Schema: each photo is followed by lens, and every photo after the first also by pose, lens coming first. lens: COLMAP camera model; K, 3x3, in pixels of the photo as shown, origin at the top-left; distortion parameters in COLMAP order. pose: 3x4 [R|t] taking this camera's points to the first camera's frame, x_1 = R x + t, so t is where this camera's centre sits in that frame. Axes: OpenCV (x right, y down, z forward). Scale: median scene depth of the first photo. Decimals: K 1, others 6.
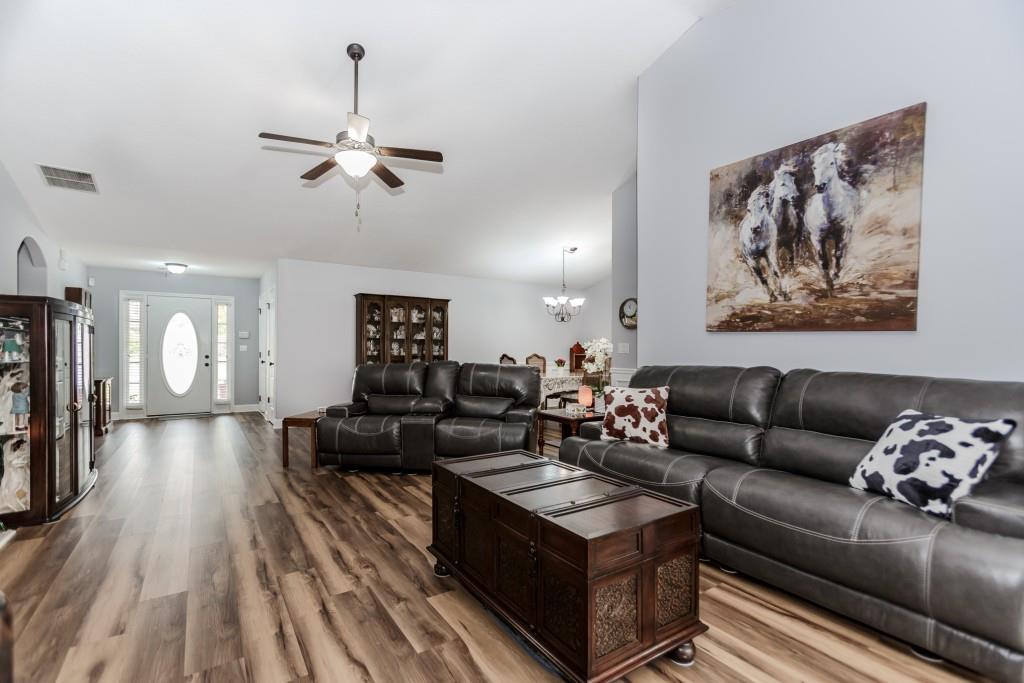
lens RADIAL K [[456.8, 0, 509.3], [0, 456.8, 351.7], [0, 0, 1]] dist [0.000744, 0.000381]
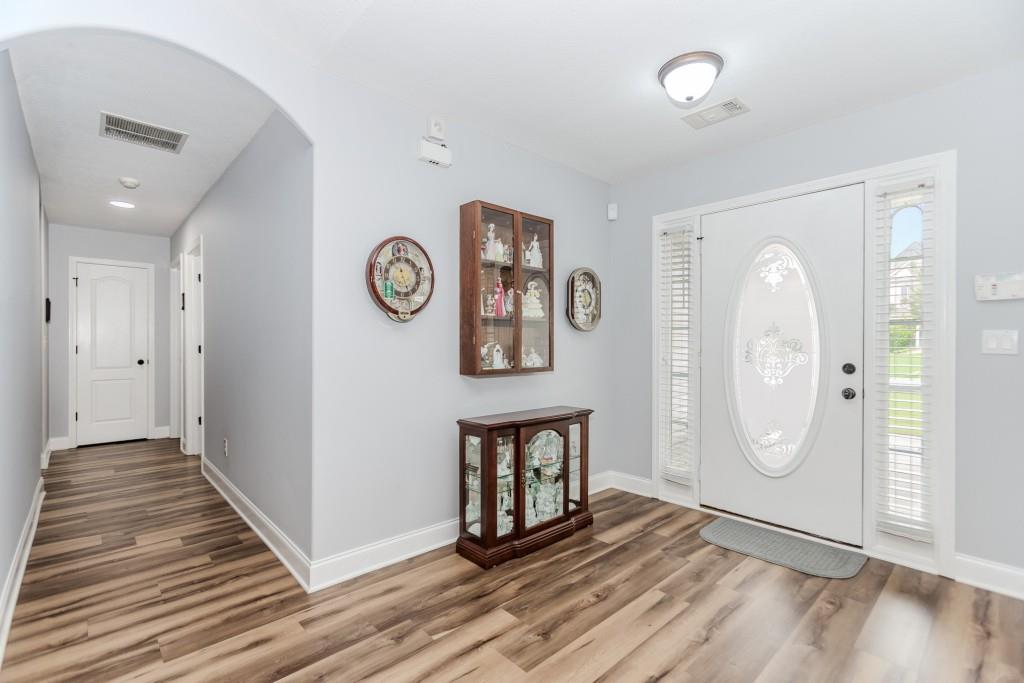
lens RADIAL K [[458.6, 0, 506.4], [0, 458.6, 342.5], [0, 0, 1]] dist [0.002210, 0.000803]
pose [[0.142201, -0.009866, -0.989789, -0.458349], [-0.008722, 0.999899, -0.011220, -0.000977], [0.989799, 0.010229, 0.142101, 0.861959]]
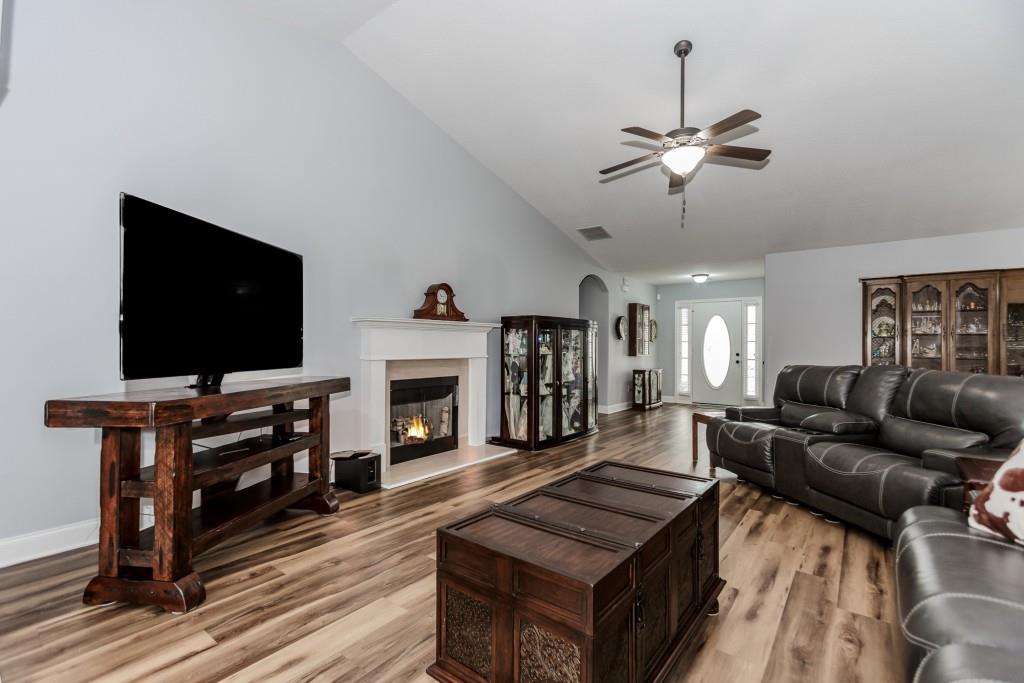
lens RADIAL K [[458.6, 0, 506.4], [0, 458.6, 342.5], [0, 0, 1]] dist [0.002210, 0.000803]
pose [[0.321769, -0.007344, -0.946790, 0.229385], [-0.009602, 0.999893, -0.011019, -0.000284], [0.946769, 0.012636, 0.321664, 0.153926]]
